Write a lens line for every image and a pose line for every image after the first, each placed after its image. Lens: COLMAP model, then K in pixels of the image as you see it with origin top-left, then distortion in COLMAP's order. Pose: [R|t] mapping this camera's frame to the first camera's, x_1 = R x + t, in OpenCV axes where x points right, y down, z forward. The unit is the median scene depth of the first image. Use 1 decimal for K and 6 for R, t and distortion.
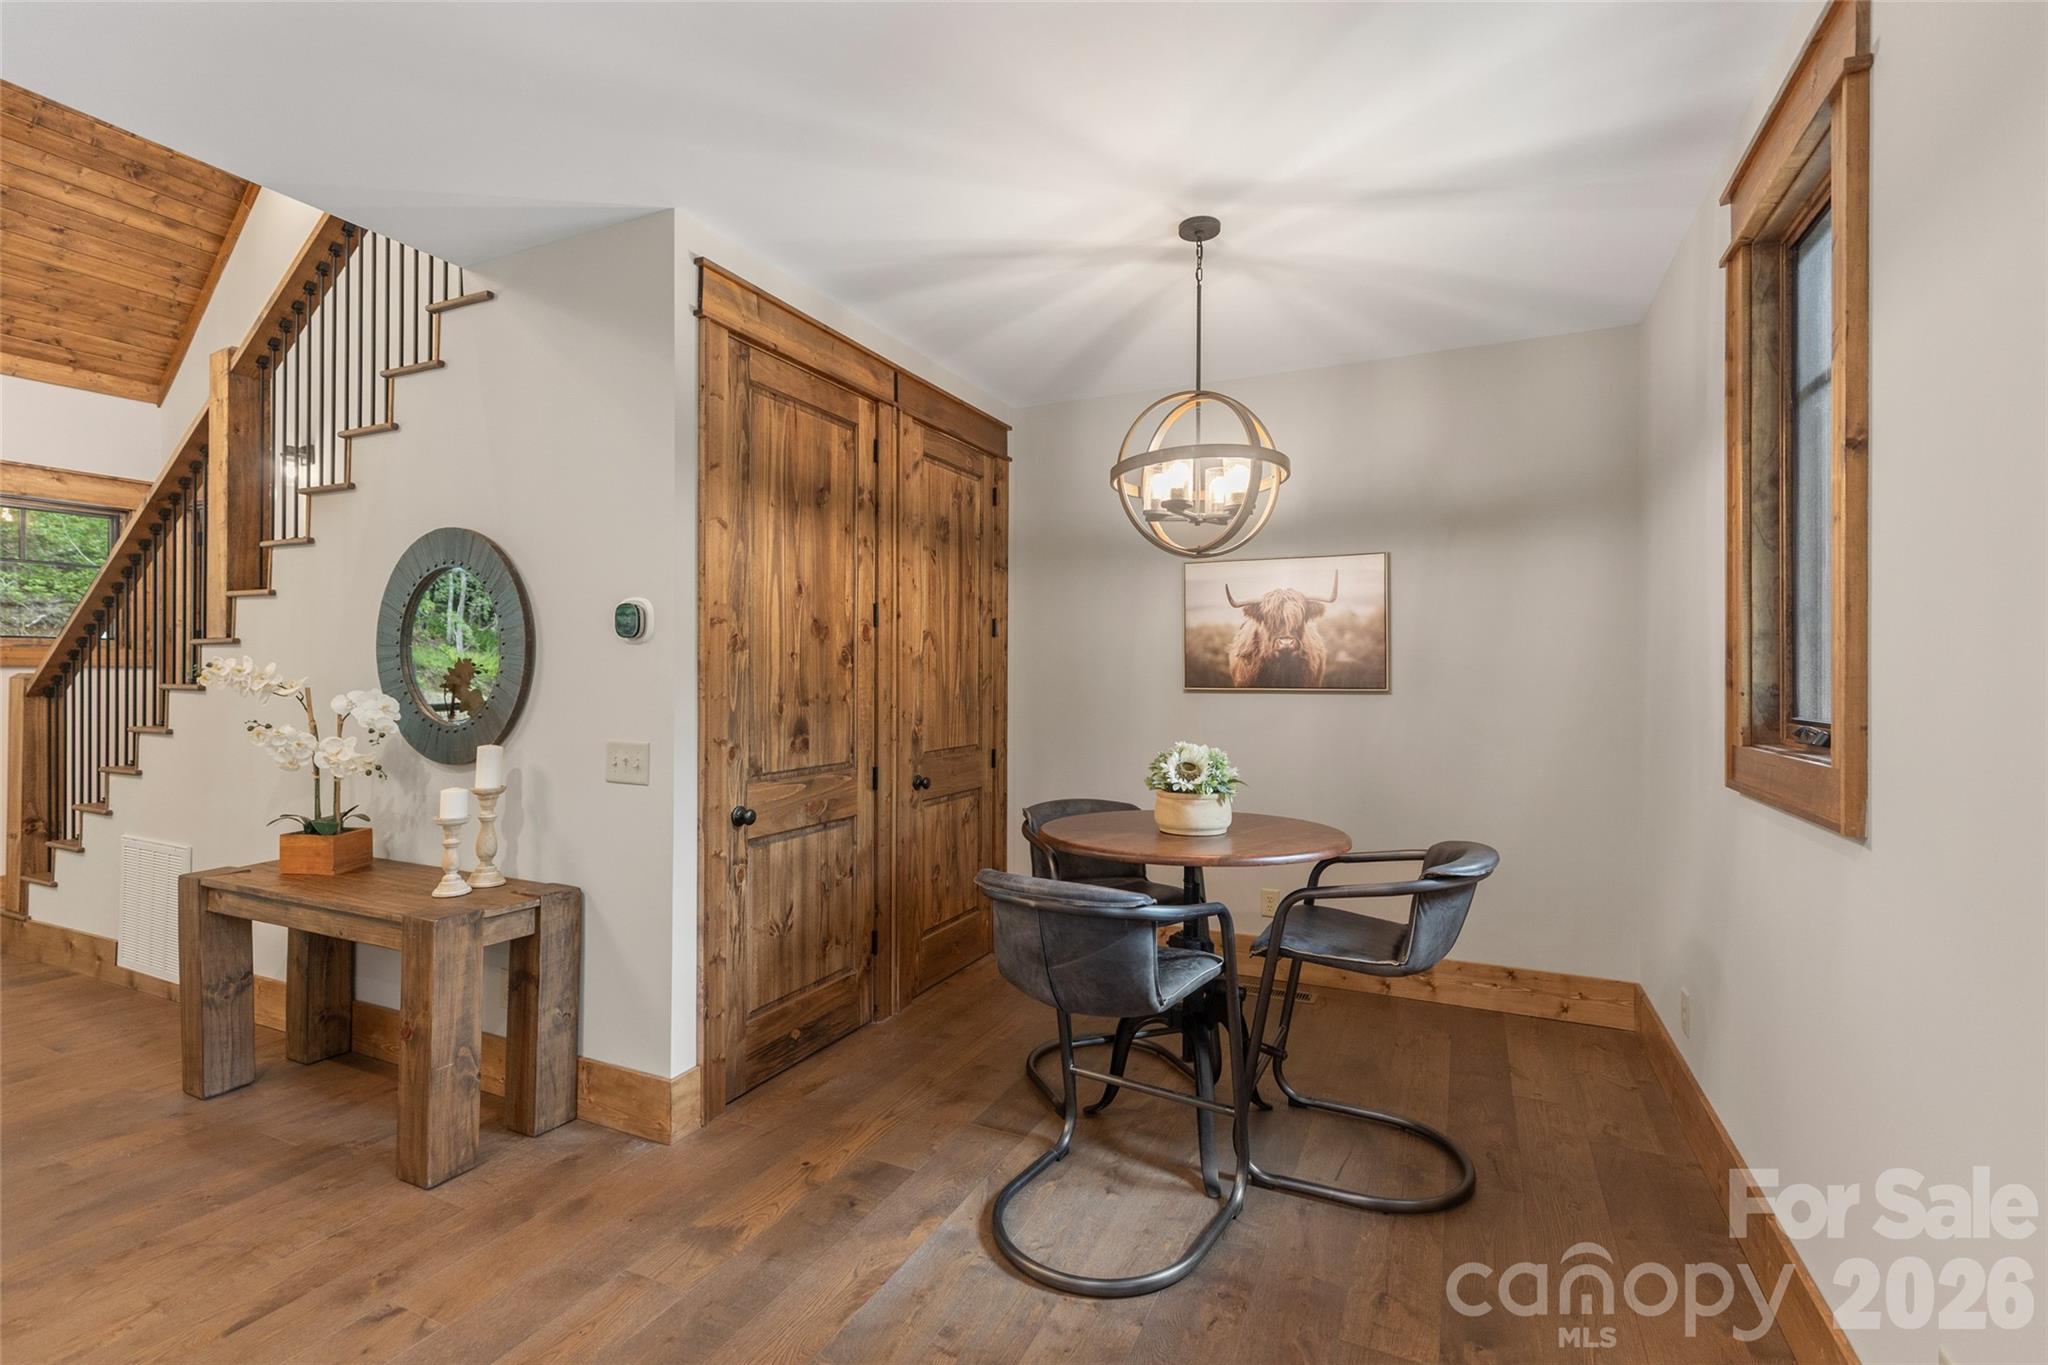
lens RADIAL K [[933.1, 0, 1023.9], [0, 933.1, 676.2], [0, 0, 1]] dist [0.007255, -0.000102]
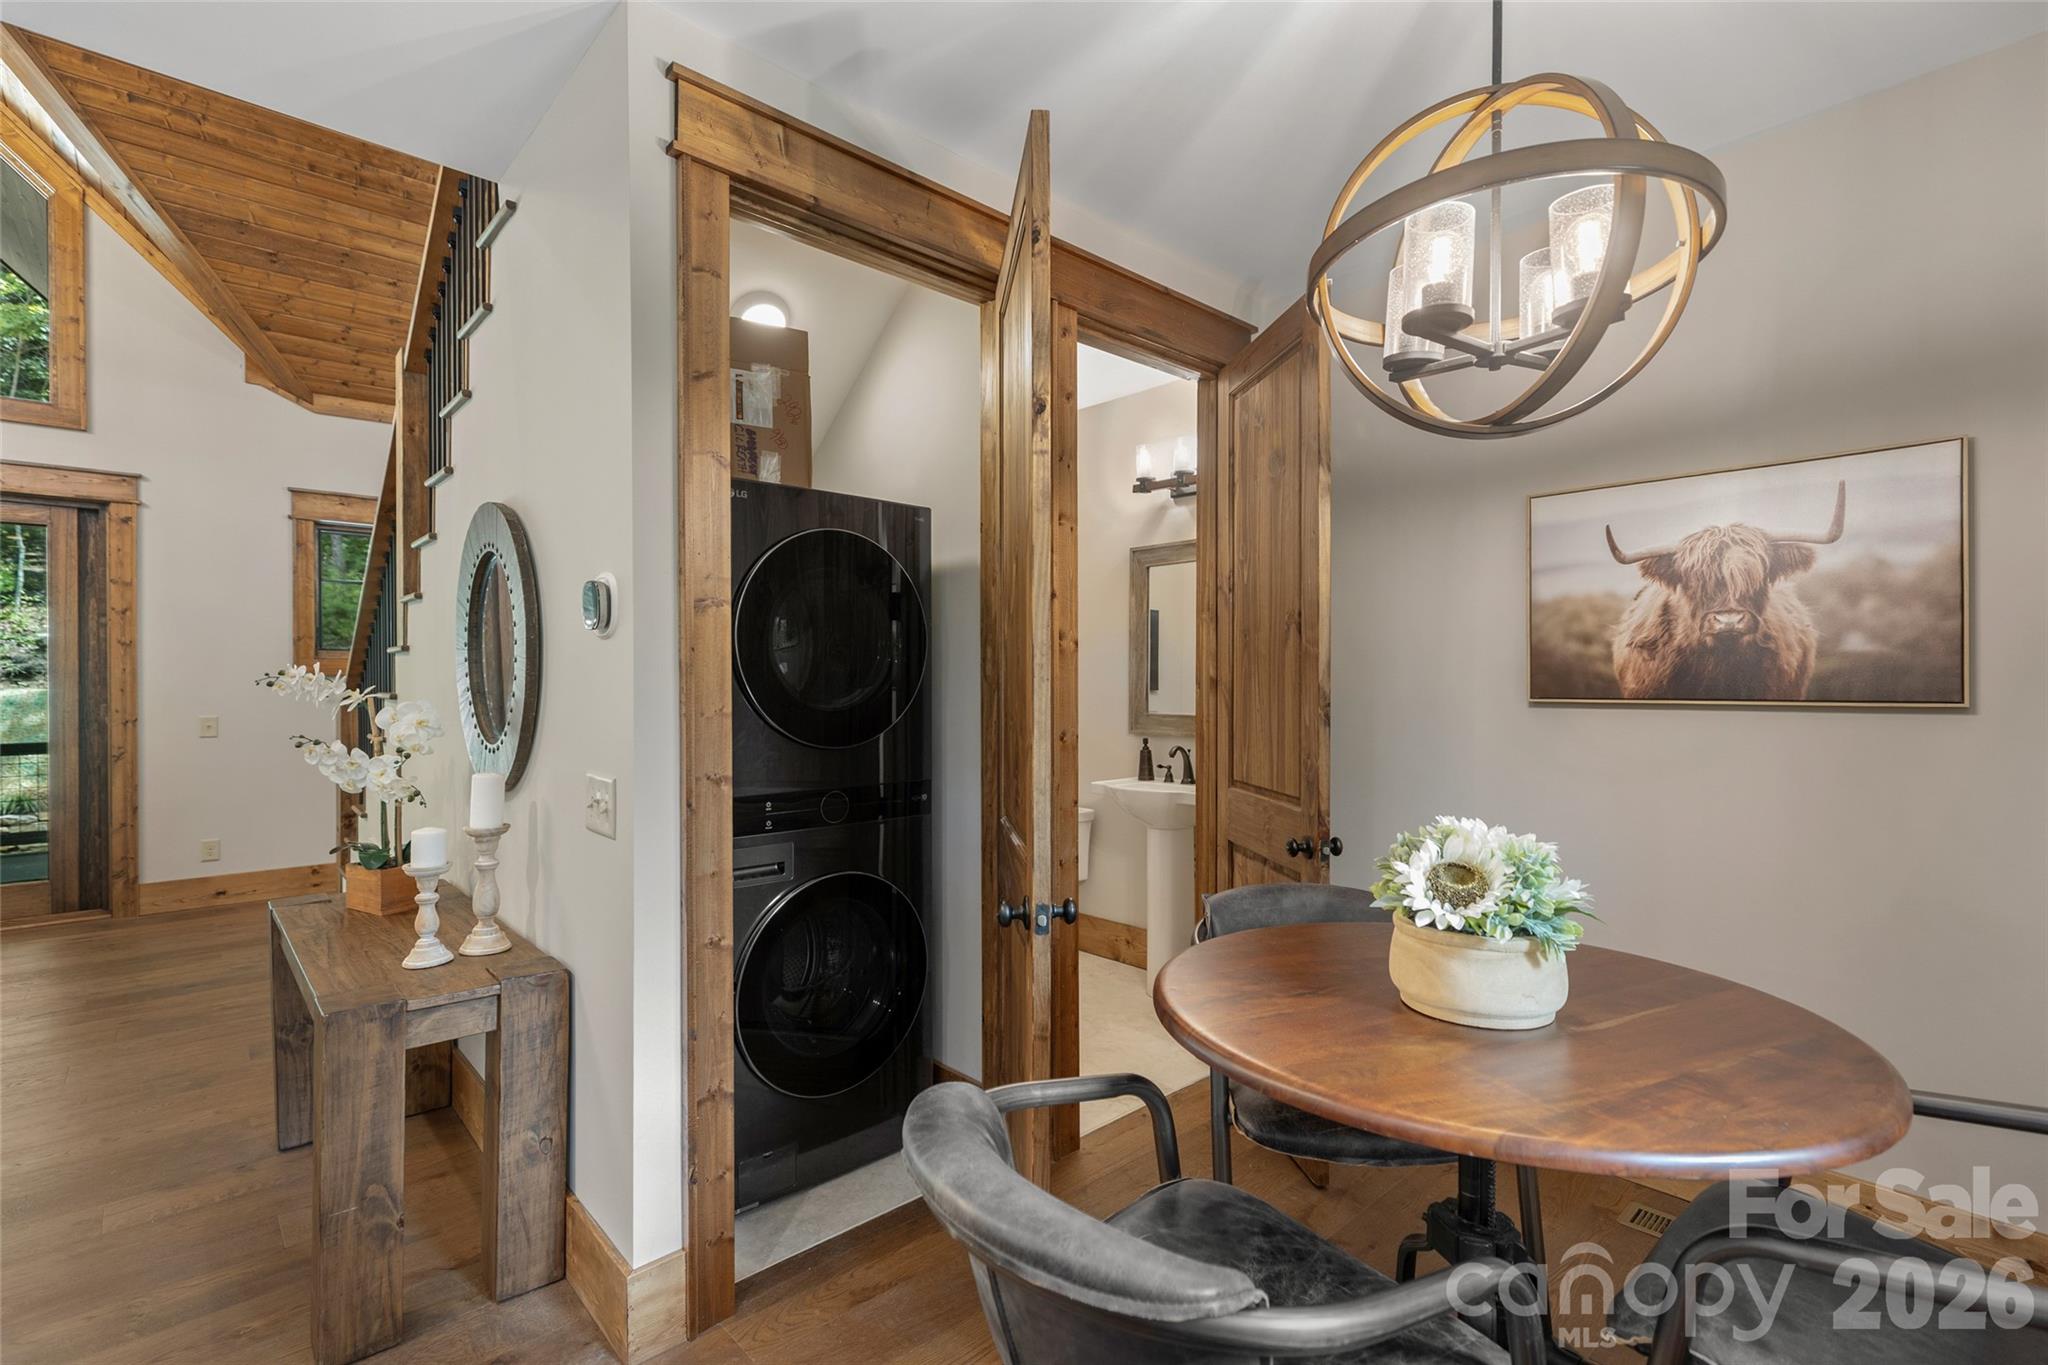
lens RADIAL K [[933.1, 0, 1020.6], [0, 933.1, 691.4], [0, 0, 1]] dist [0.007255, -0.000102]
pose [[0.927276, -0.000386, -0.374379, 0.134136], [0.004278, 0.999945, 0.009566, 0.000005], [0.374354, -0.010472, 0.927227, 0.437611]]
